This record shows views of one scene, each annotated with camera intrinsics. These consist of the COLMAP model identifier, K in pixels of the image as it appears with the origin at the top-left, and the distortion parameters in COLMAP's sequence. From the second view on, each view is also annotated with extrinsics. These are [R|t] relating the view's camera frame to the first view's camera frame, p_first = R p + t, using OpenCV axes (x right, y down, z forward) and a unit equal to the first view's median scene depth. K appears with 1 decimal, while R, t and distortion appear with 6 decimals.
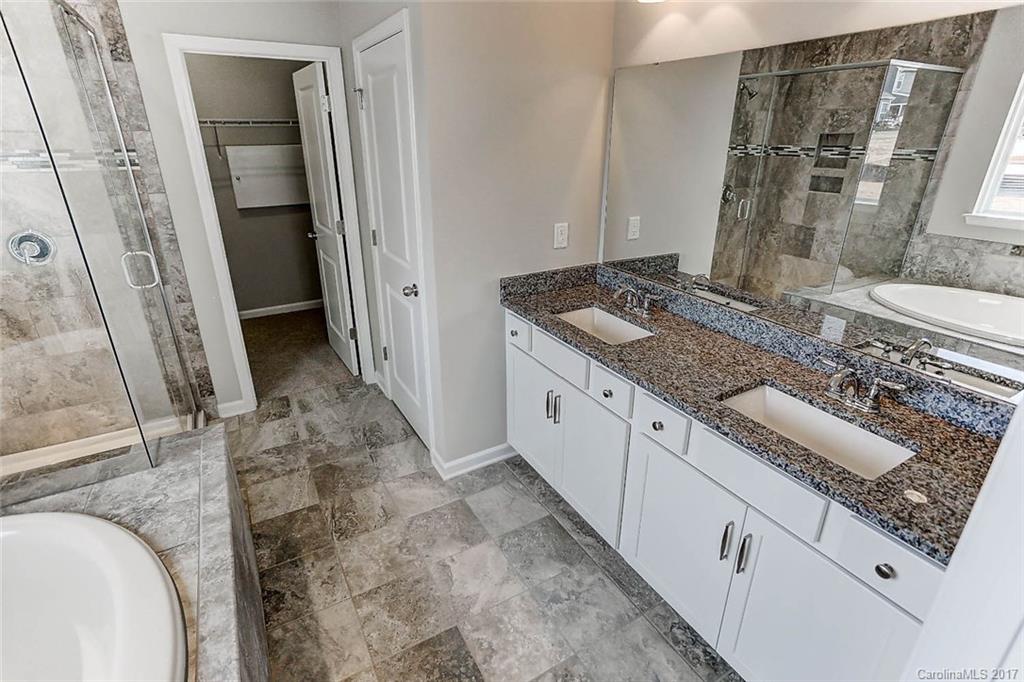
lens RADIAL K [[503.4, 0, 512.0], [0, 503.4, 341.0], [0, 0, 1]] dist [-0.056167, 0.038052]
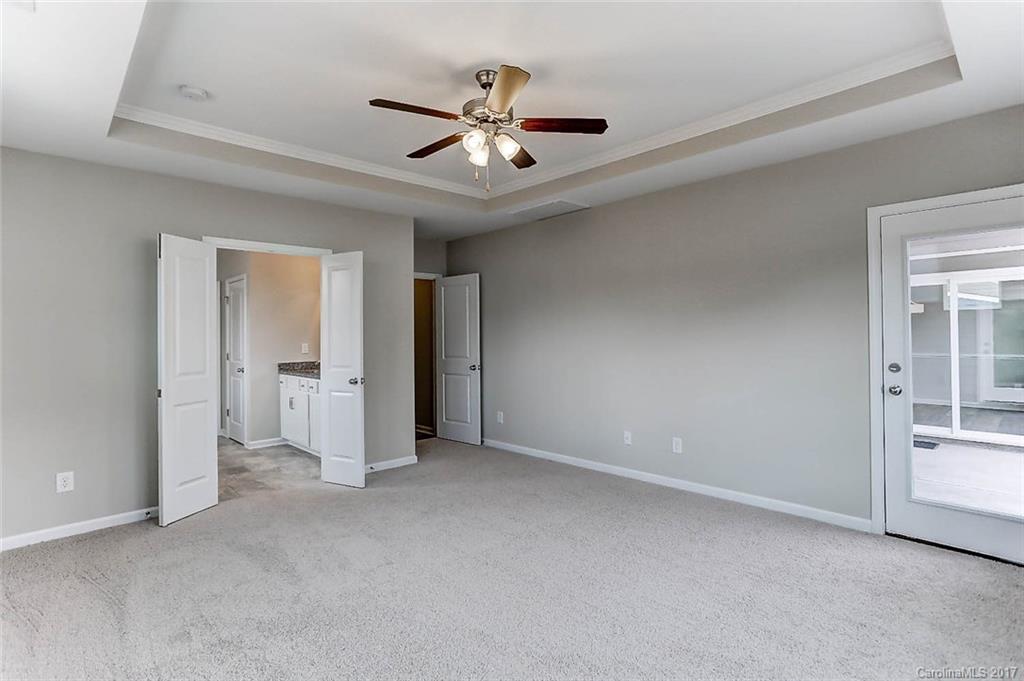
lens RADIAL K [[503.4, 0, 512.0], [0, 503.4, 340.5], [0, 0, 1]] dist [-0.056167, 0.038052]
pose [[0.968360, -0.008630, 0.249406, 0.426985], [0.101164, 0.927177, -0.360705, 0.689400], [-0.228131, 0.374523, 0.898715, -1.387075]]
